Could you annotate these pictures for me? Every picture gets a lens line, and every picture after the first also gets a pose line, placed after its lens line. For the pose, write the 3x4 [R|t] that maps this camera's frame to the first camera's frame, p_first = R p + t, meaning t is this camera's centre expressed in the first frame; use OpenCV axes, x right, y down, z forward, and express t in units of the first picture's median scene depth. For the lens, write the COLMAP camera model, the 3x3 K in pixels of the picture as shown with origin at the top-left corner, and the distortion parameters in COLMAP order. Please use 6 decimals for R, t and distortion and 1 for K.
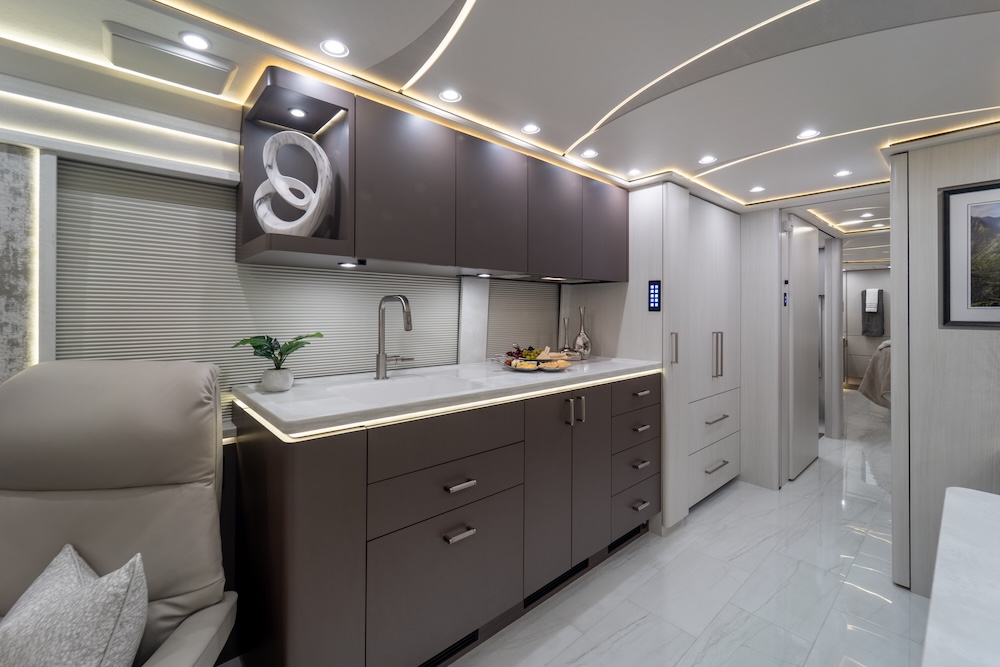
lens RADIAL K [[423.7, 0, 501.4], [0, 423.7, 310.4], [0, 0, 1]] dist [0.000199, -0.000055]
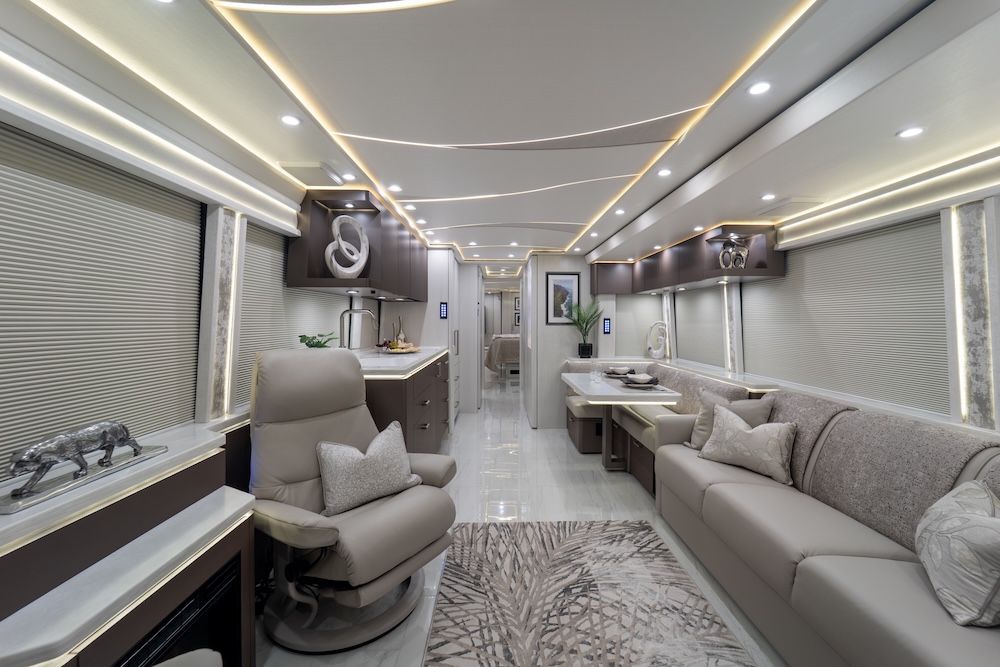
lens RADIAL K [[406.8, 0, 515.0], [0, 406.8, 329.0], [0, 0, 1]] dist [0.000039, 0.000024]
pose [[0.637146, -0.019501, 0.770496, -1.040016], [-0.003073, 0.999608, 0.027841, -0.005272], [-0.770737, -0.020107, 0.636836, -0.463512]]
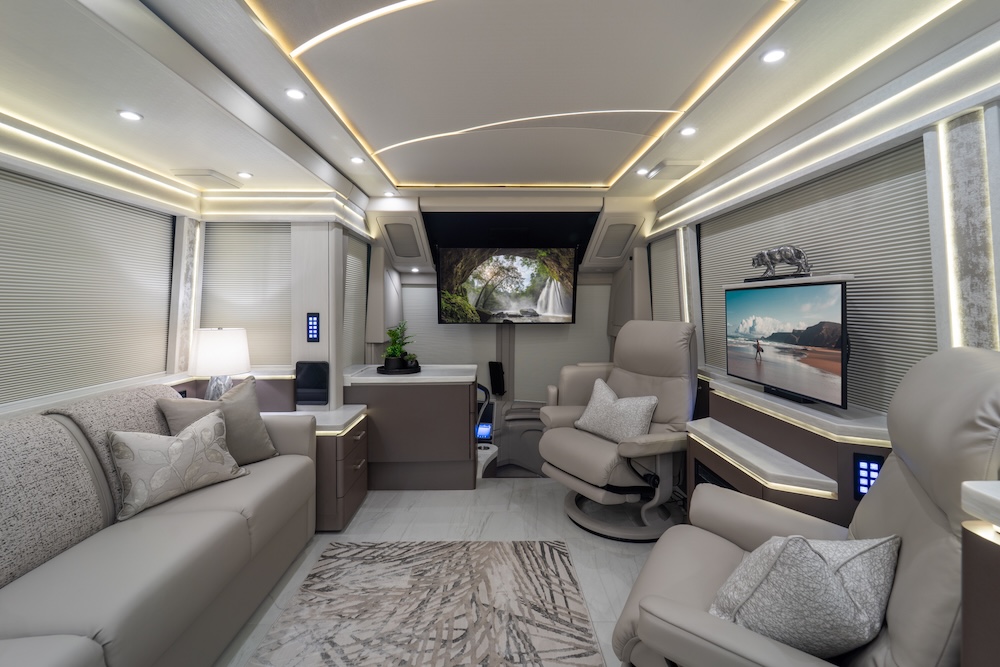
lens RADIAL K [[447.2, 0, 496.6], [0, 447.2, 306.2], [0, 0, 1]] dist [0.000394, -0.000747]
pose [[-0.661446, -0.002447, -0.749989, 0.176968], [0.001237, 0.999990, -0.004353, 0.023906], [0.749992, -0.003807, -0.661436, 0.550459]]
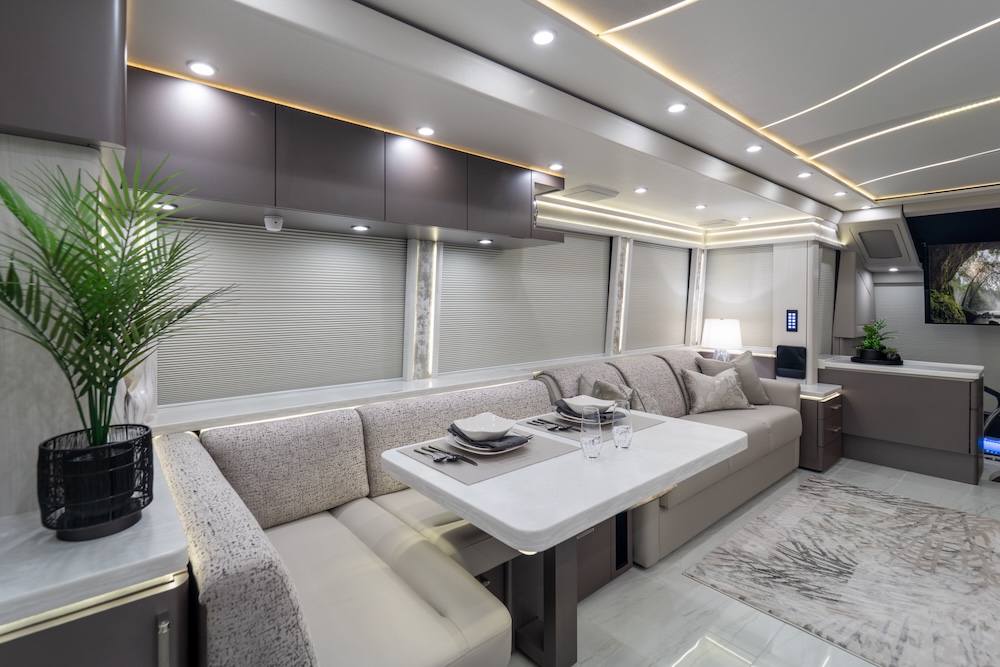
lens RADIAL K [[451.2, 0, 445.2], [0, 451.2, 307.3], [0, 0, 1]] dist [0.001611, -0.000169]
pose [[-0.995808, -0.006762, 0.091215, 0.775668], [-0.006023, 0.999947, 0.008379, 0.019440], [-0.091267, 0.007795, -0.995796, 1.204677]]
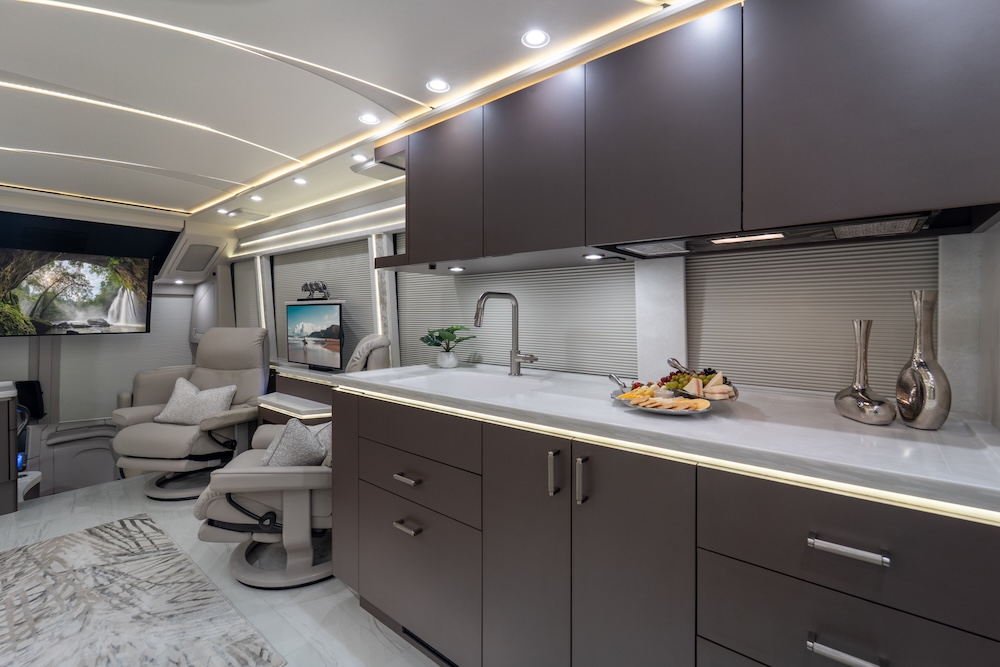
lens RADIAL K [[437.8, 0, 534.9], [0, 437.8, 317.4], [0, 0, 1]] dist [-0.001824, -0.000521]
pose [[0.188154, 0.004565, -0.982129, 0.753226], [0.003683, 0.999979, 0.005354, 0.018761], [0.982133, -0.004624, 0.188134, 0.849975]]
